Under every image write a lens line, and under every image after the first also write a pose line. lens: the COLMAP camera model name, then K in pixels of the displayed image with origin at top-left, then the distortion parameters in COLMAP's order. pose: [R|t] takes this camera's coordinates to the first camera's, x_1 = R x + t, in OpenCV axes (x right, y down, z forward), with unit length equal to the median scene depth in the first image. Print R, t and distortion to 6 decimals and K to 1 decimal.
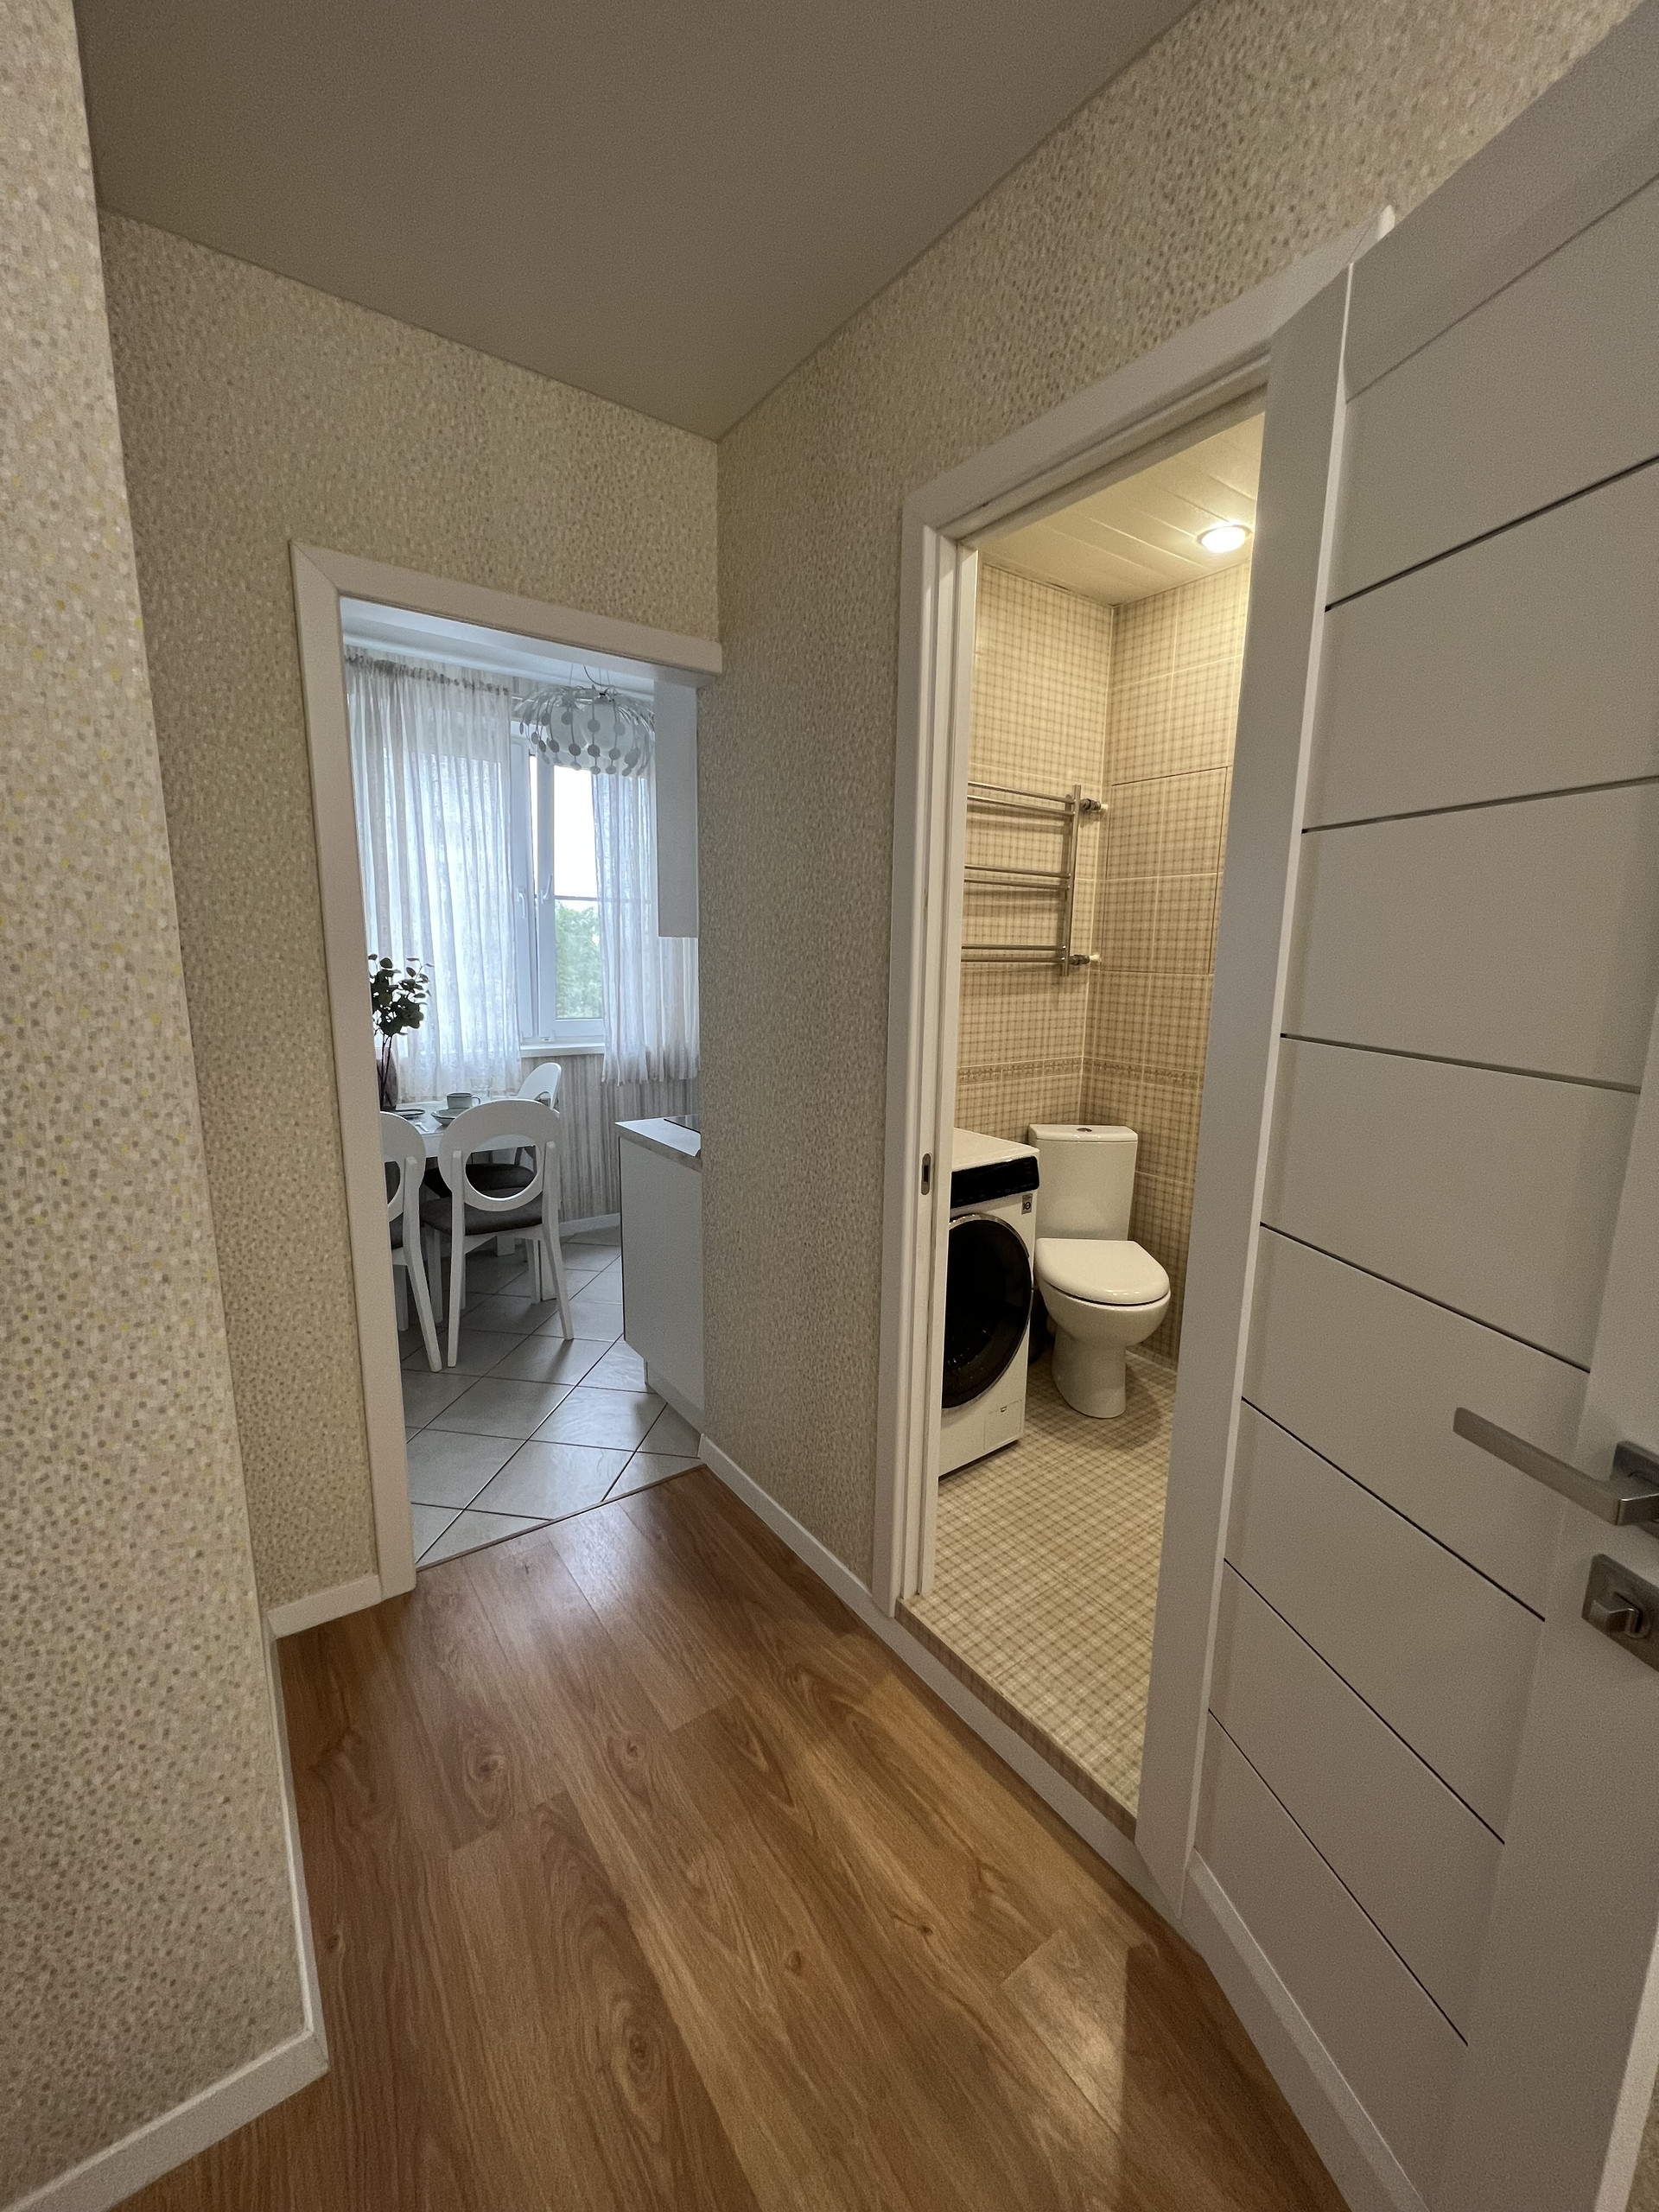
lens RADIAL K [[885.4, 0, 834.3], [0, 885.4, 1103.9], [0, 0, 1]] dist [-0.000727, -0.000217]
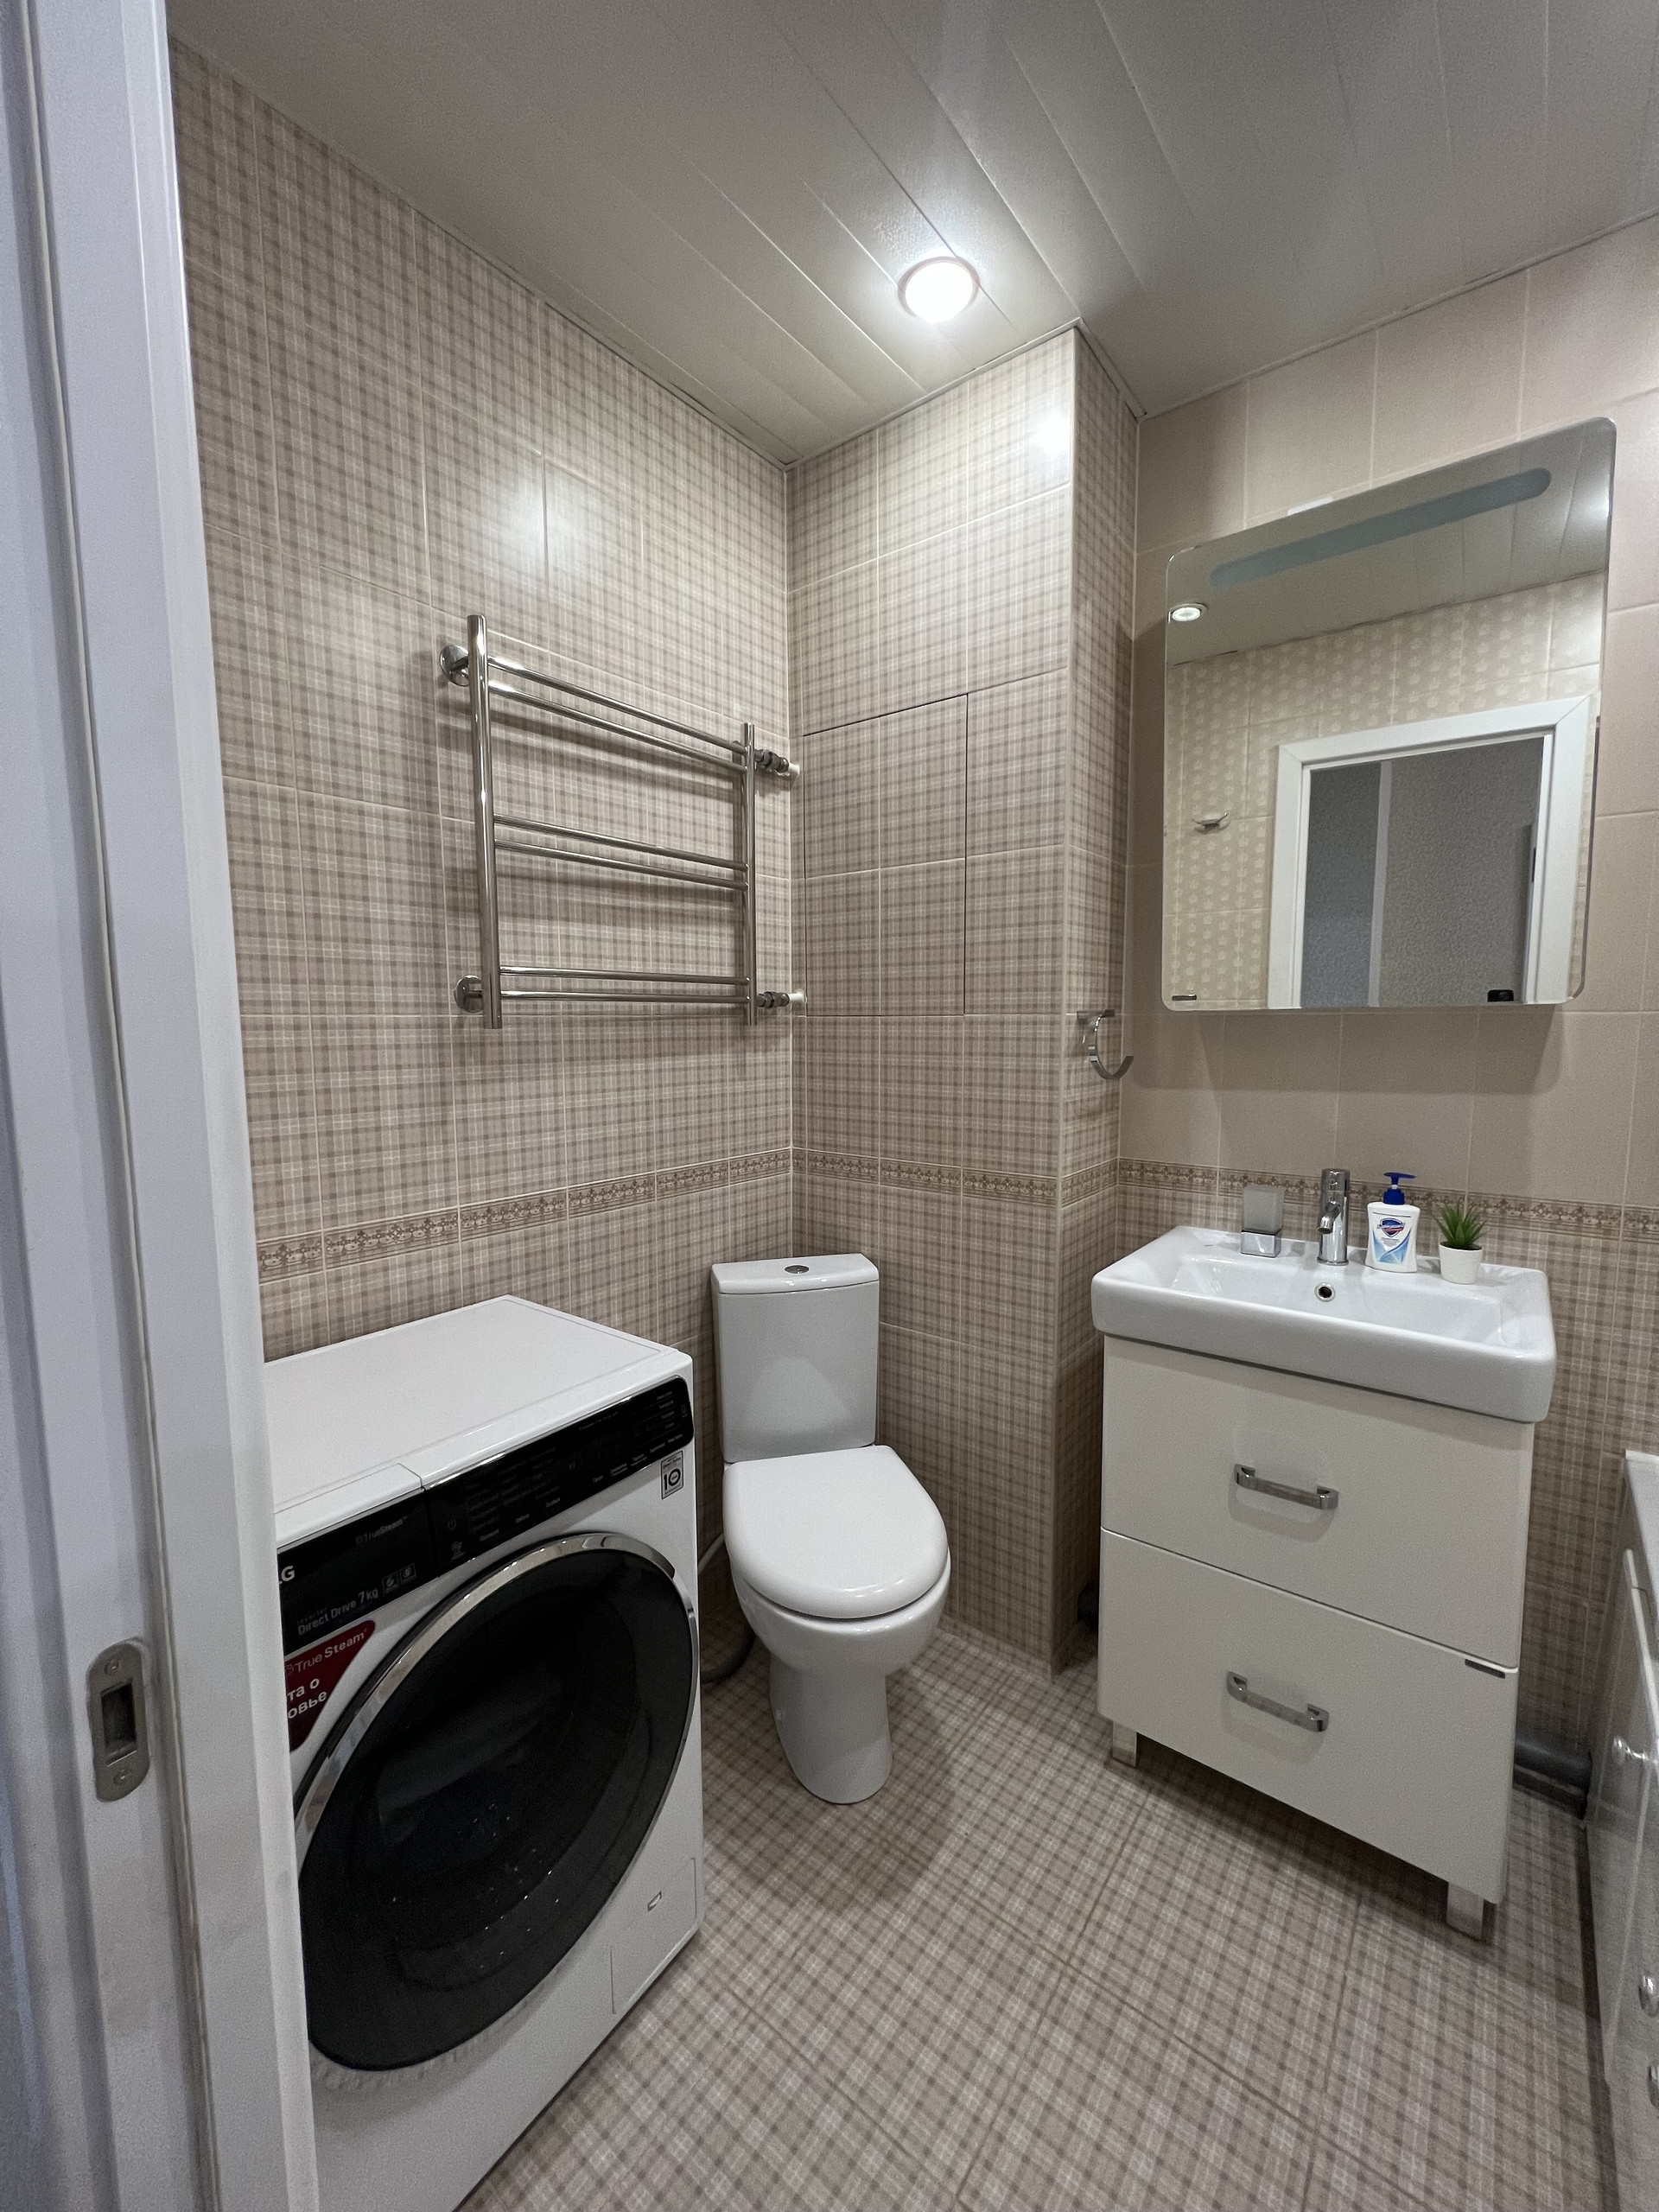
lens RADIAL K [[885.4, 0, 834.3], [0, 885.4, 1103.9], [0, 0, 1]] dist [-0.000727, -0.000217]
pose [[0.960071, -0.047439, 0.275705, 0.143430], [0.068676, 0.995327, -0.067885, -0.042328], [-0.271197, 0.084109, 0.958842, 0.391258]]
